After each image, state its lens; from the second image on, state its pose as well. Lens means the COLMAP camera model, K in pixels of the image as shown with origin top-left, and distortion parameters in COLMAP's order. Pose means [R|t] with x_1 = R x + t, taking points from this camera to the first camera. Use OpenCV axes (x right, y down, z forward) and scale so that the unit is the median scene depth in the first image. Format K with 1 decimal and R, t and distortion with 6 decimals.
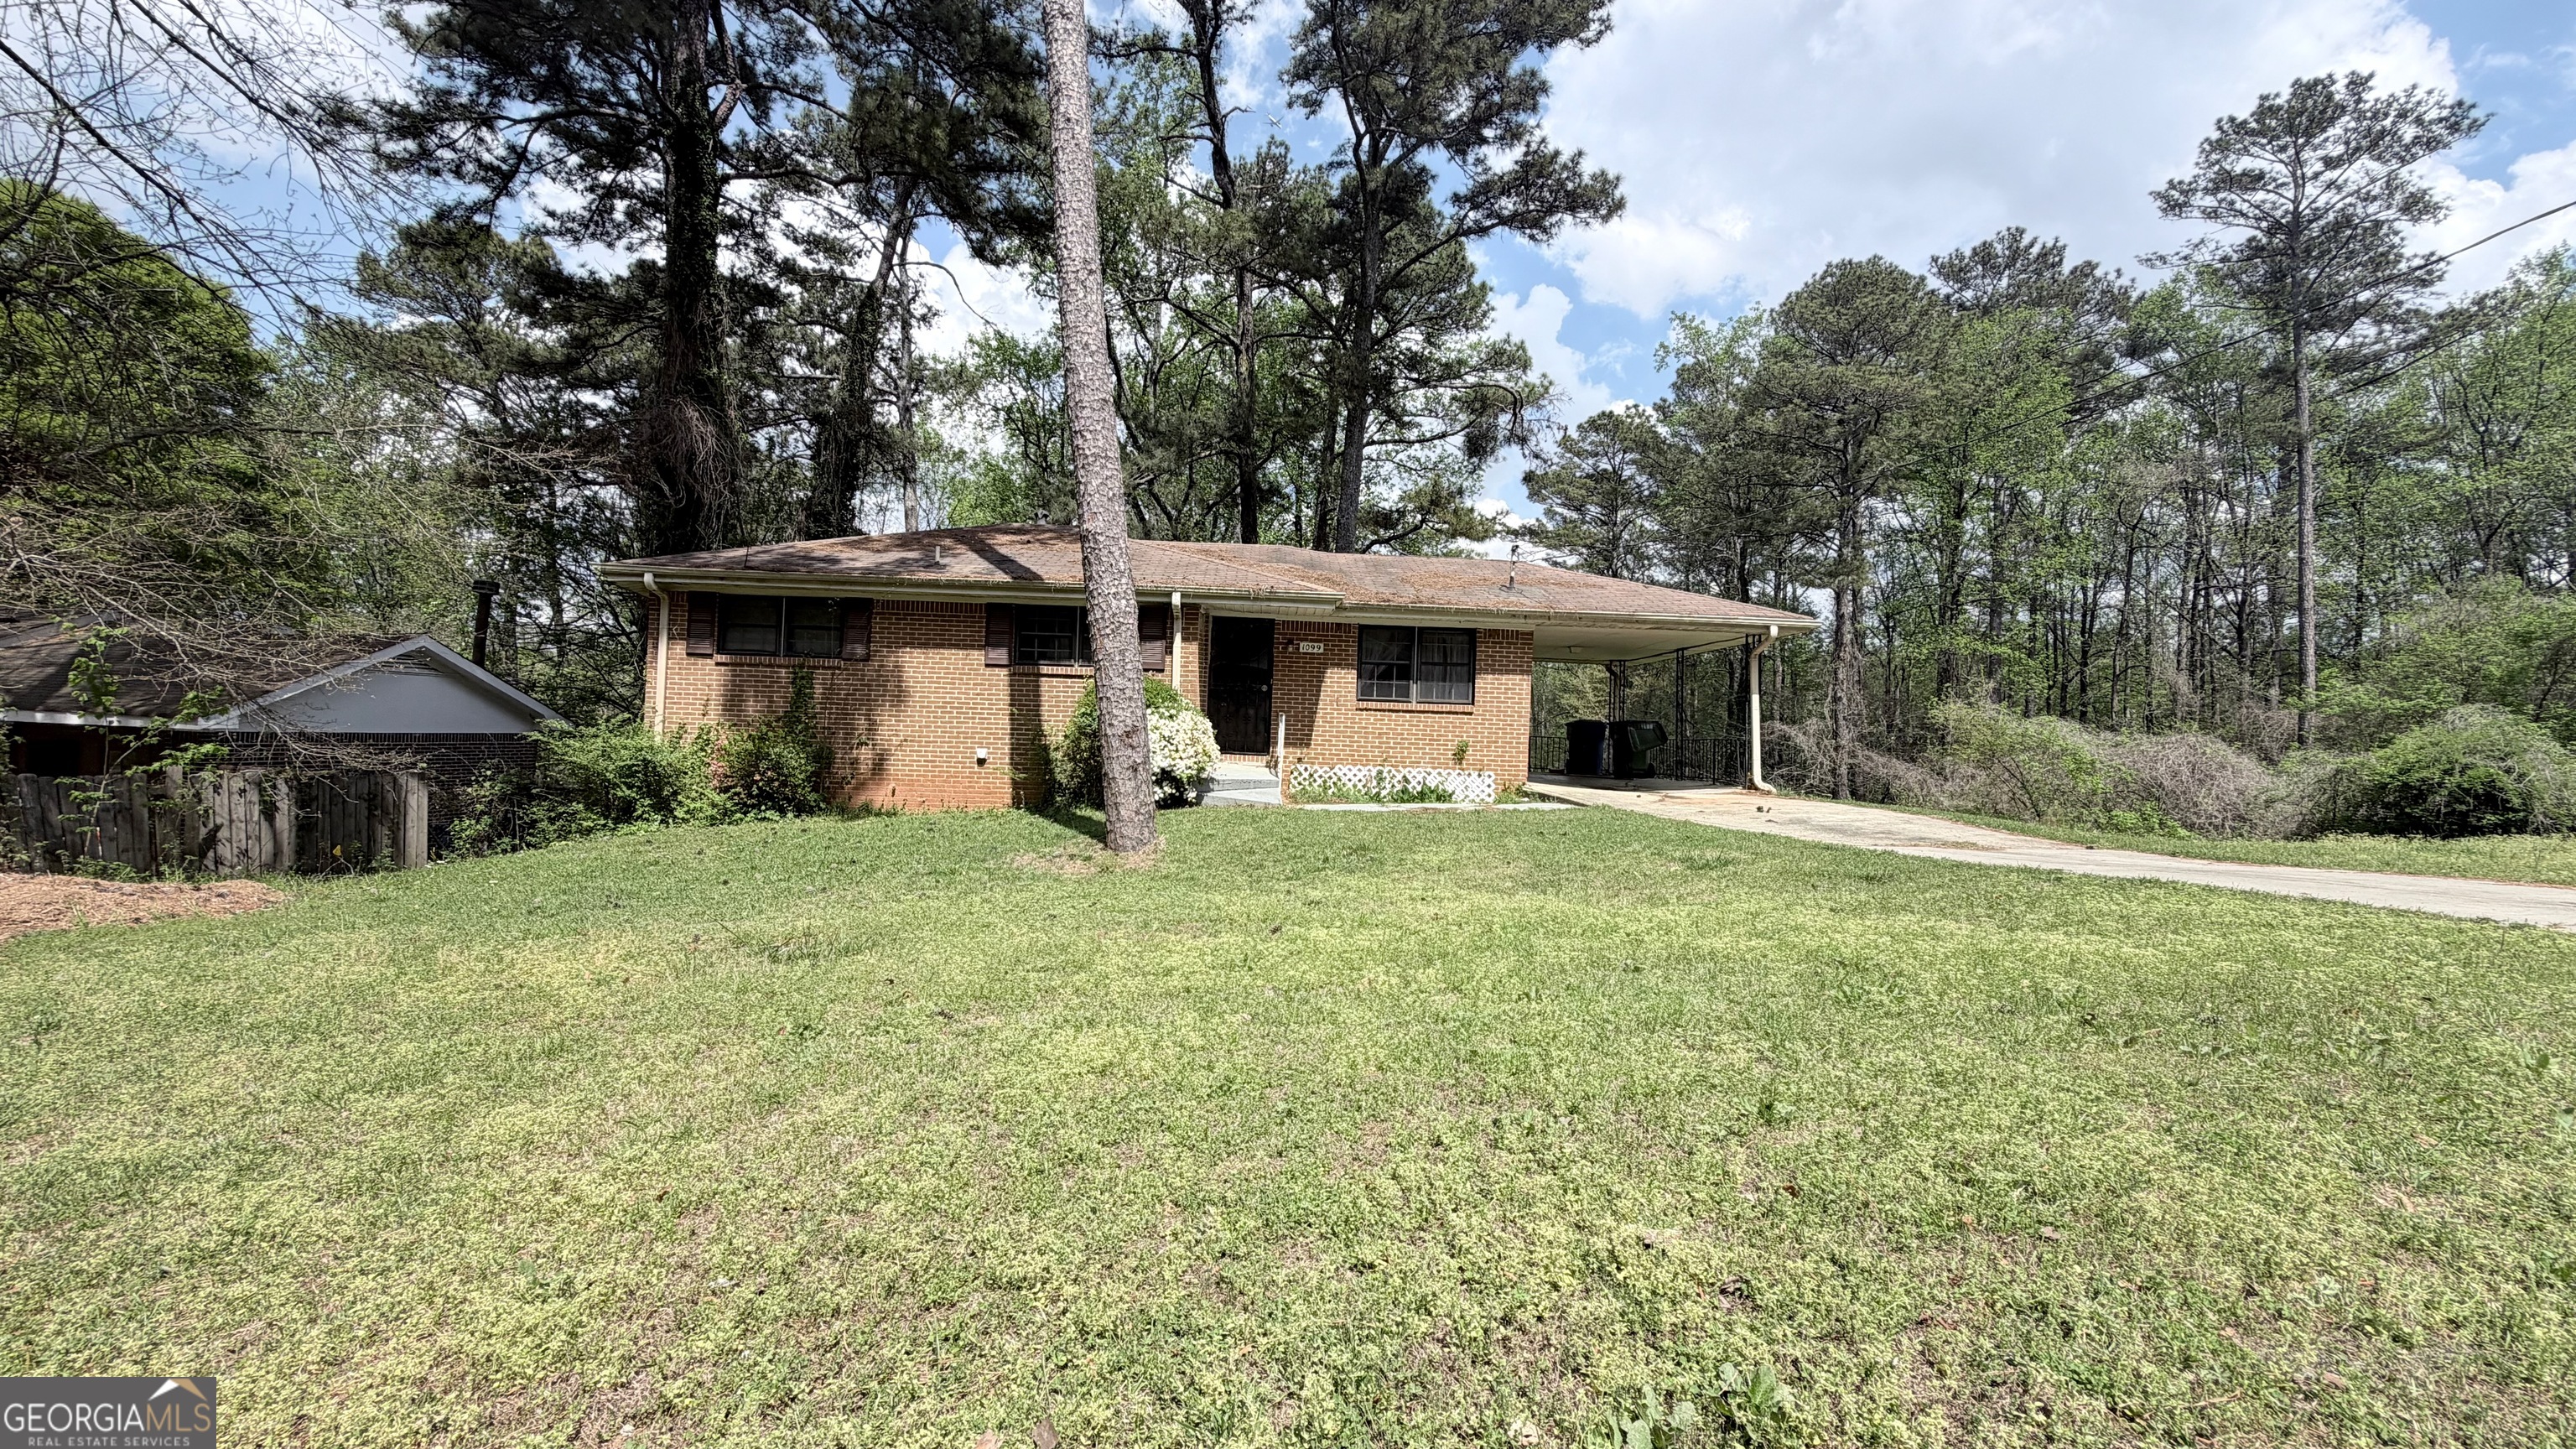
lens RADIAL K [[1023.2, 0, 1288.0], [0, 1023.2, 724.5], [0, 0, 1]] dist [-0.000474, -0.000009]
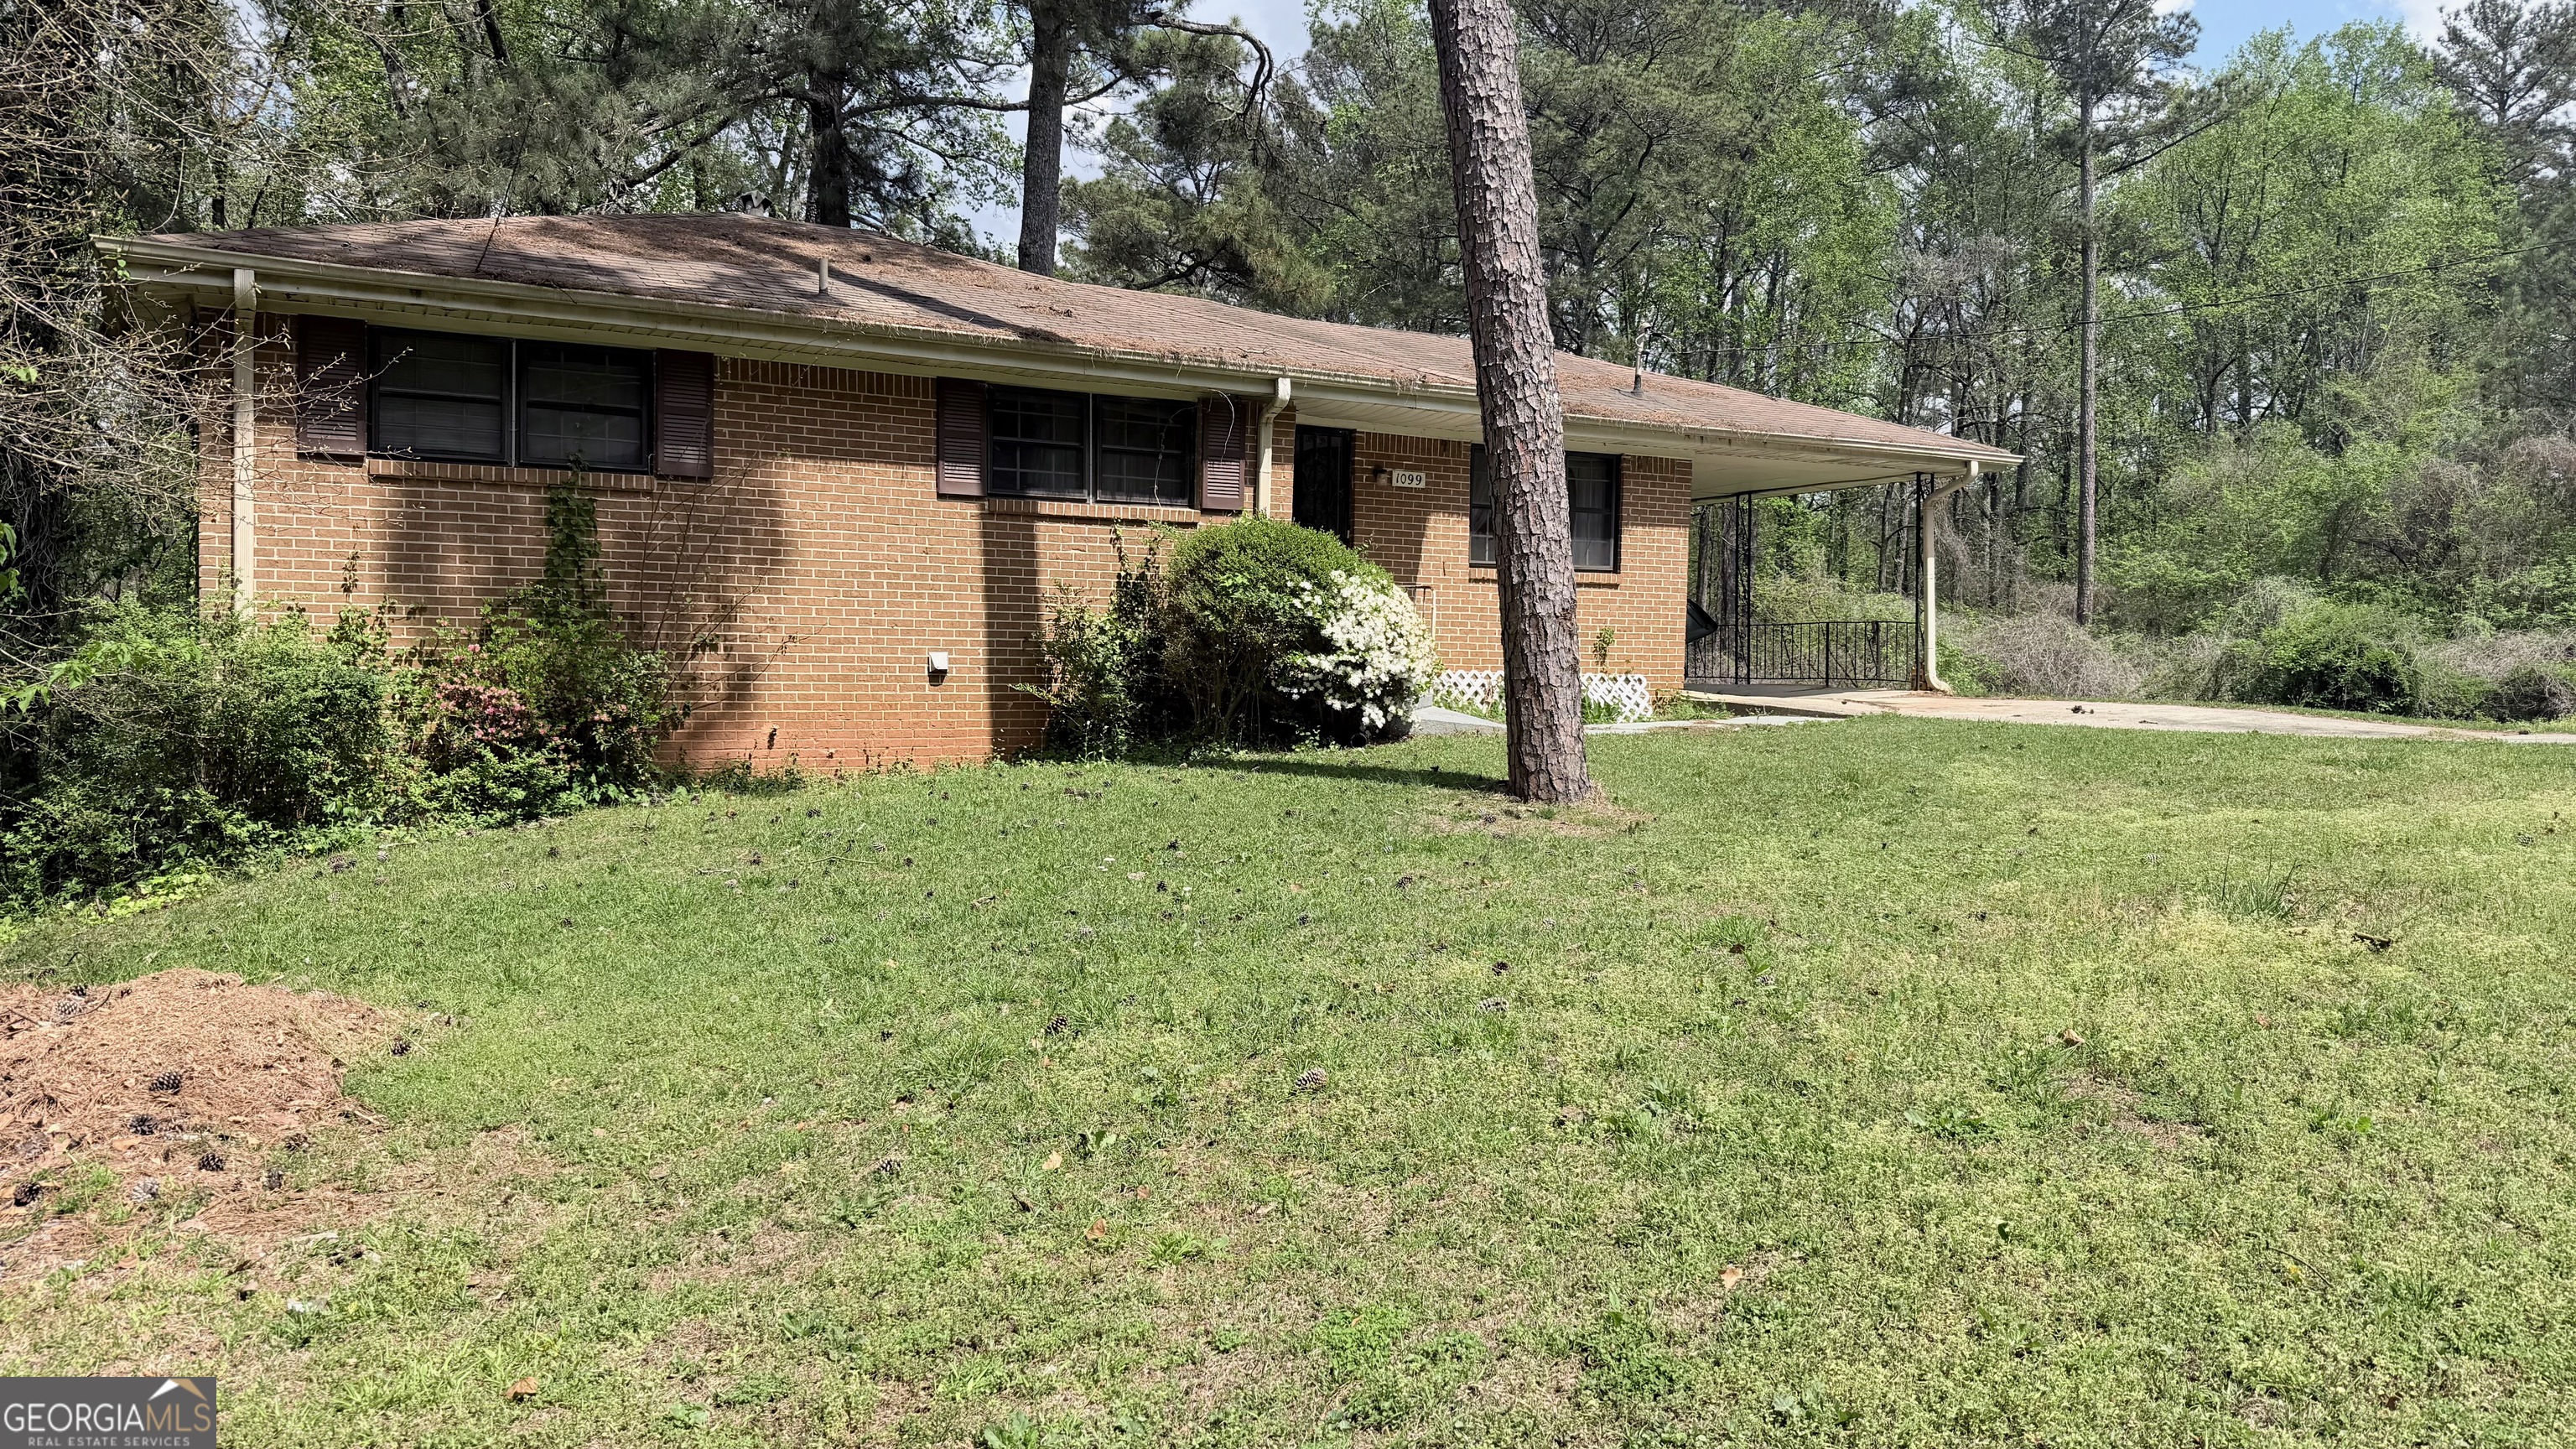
lens RADIAL K [[1779.1, 0, 1288.0], [0, 1779.1, 724.5], [0, 0, 1]] dist [0.132098, -0.211752]
pose [[0.890579, -0.036911, 0.453328, -0.552625], [0.010180, 0.998070, 0.061264, 0.005780], [-0.454714, -0.049946, 0.889236, 0.076106]]
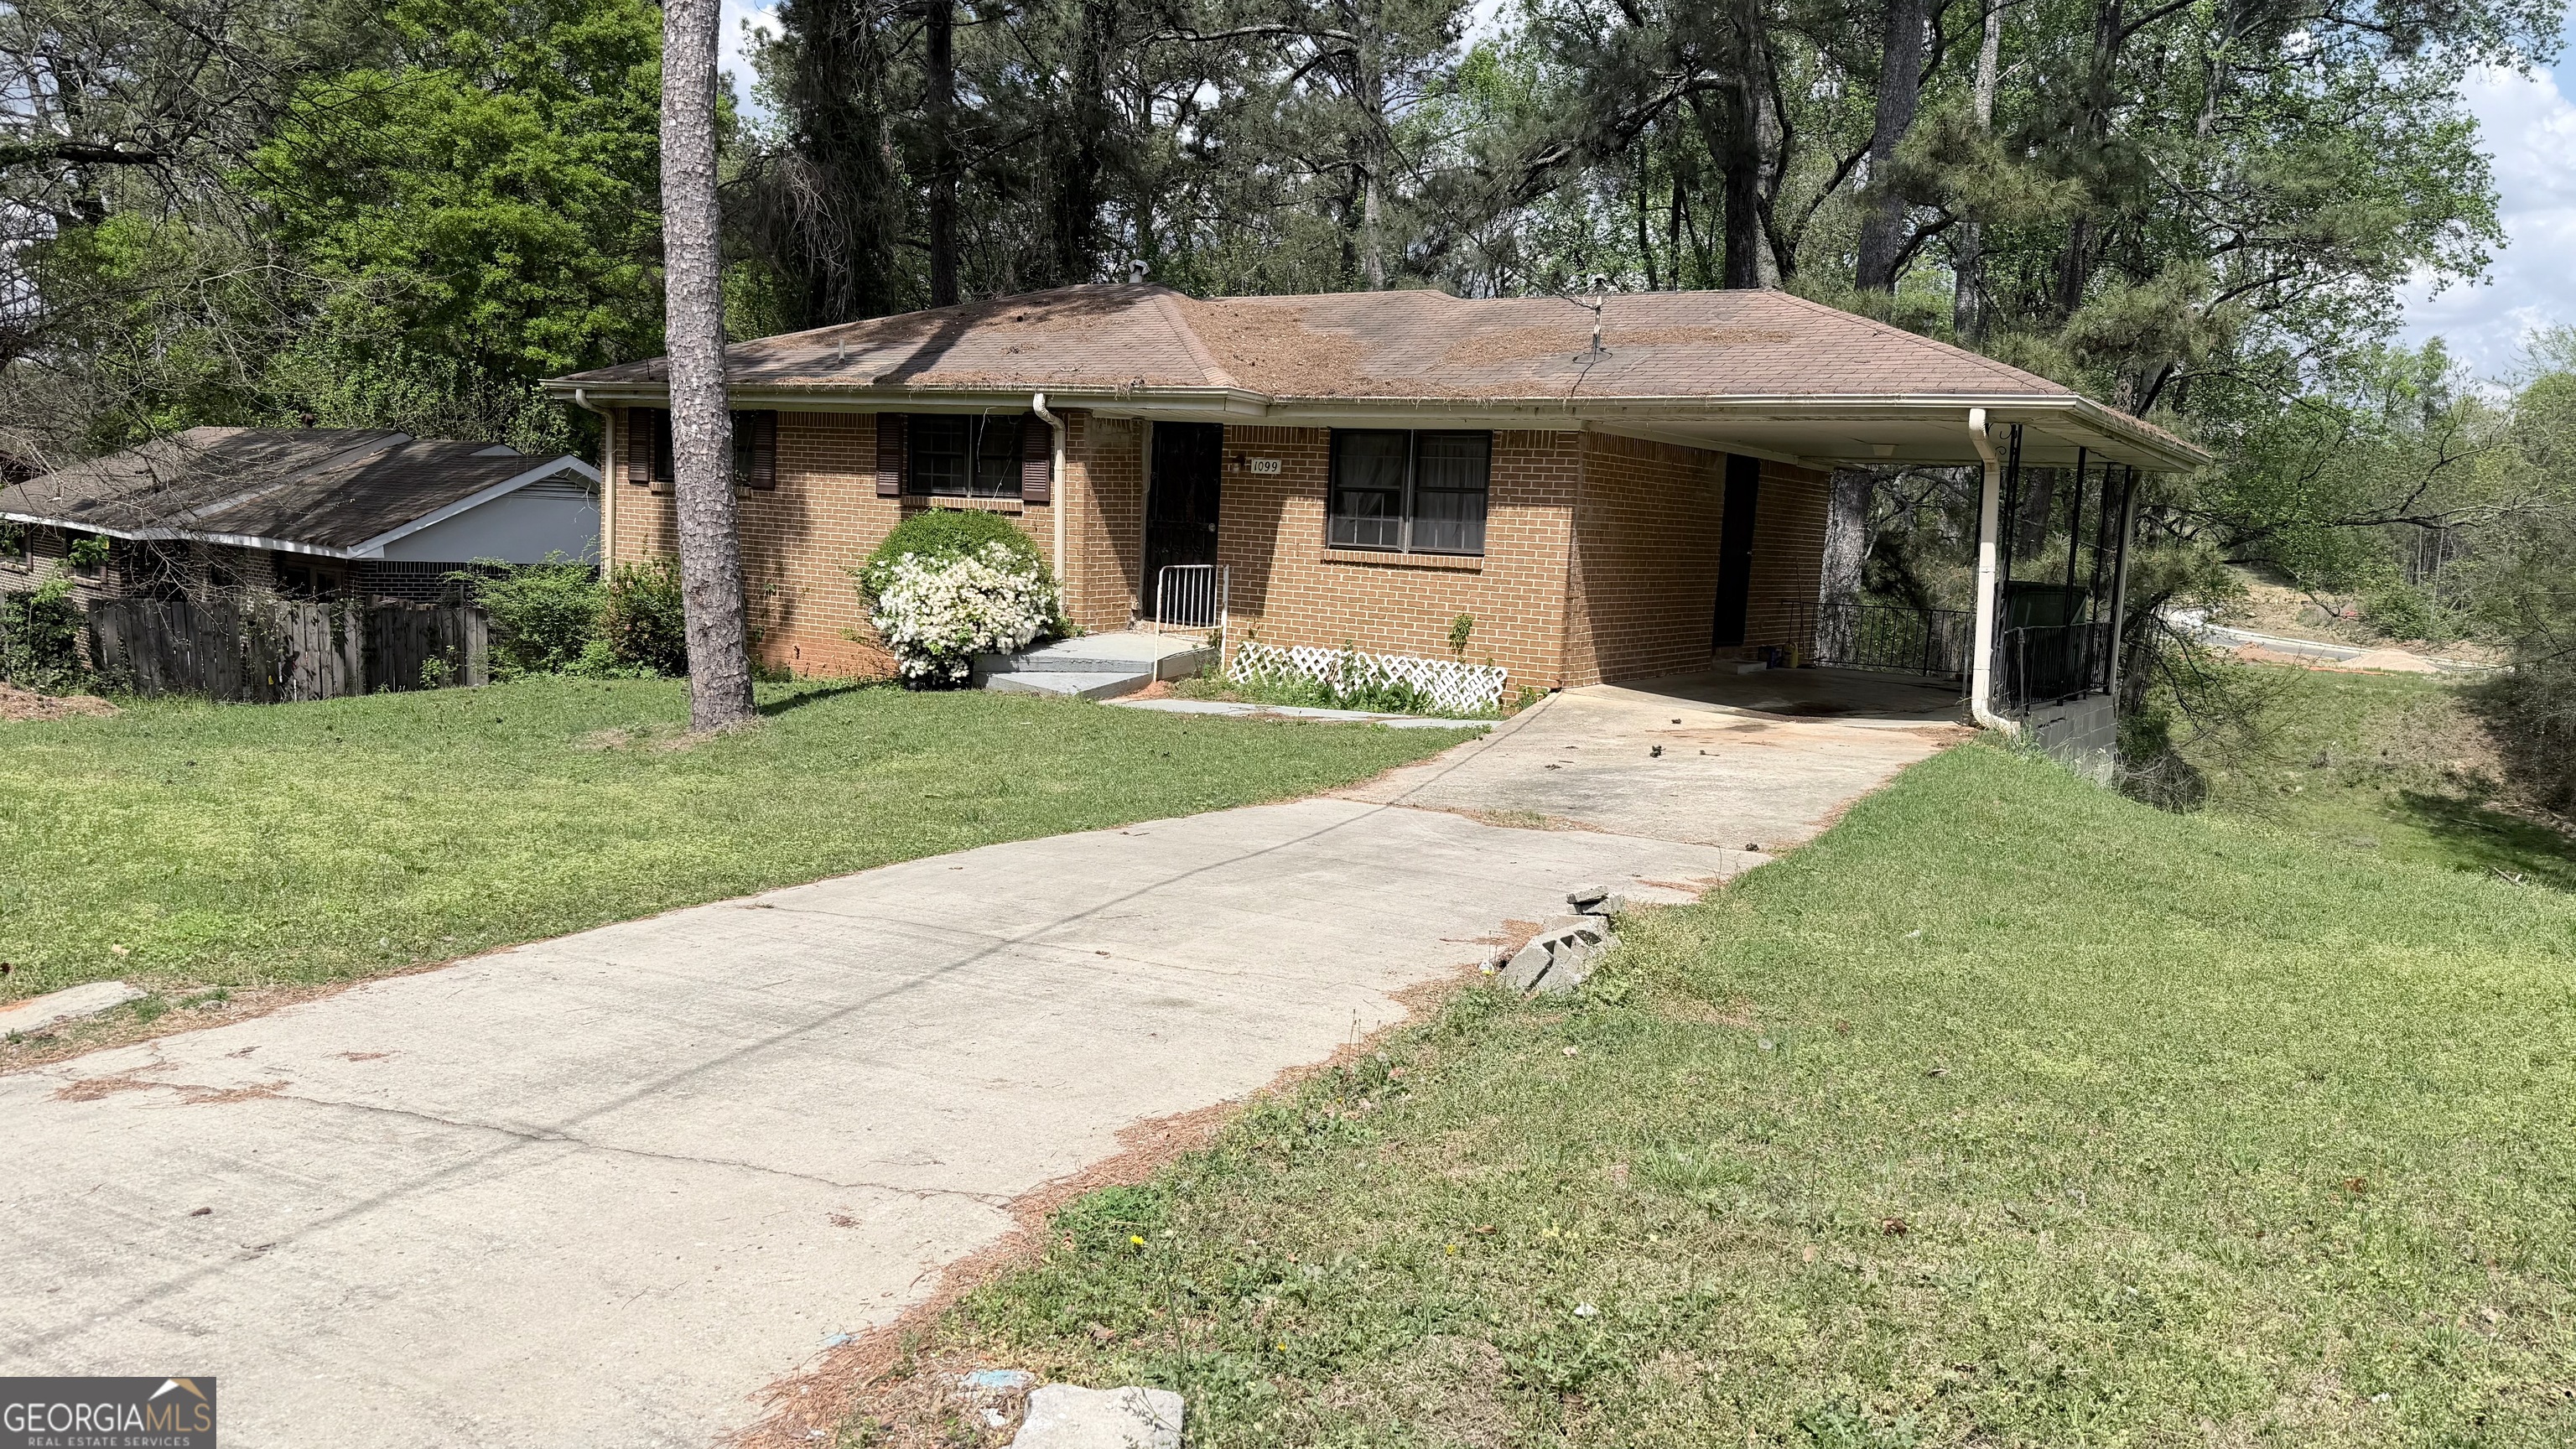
lens RADIAL K [[1779.1, 0, 1288.0], [0, 1779.1, 724.5], [0, 0, 1]] dist [0.132098, -0.211752]
pose [[0.823222, 0.069206, -0.563486, 0.723425], [-0.017027, 0.995105, 0.097342, -0.022134], [0.567465, -0.070540, 0.820371, 0.050729]]
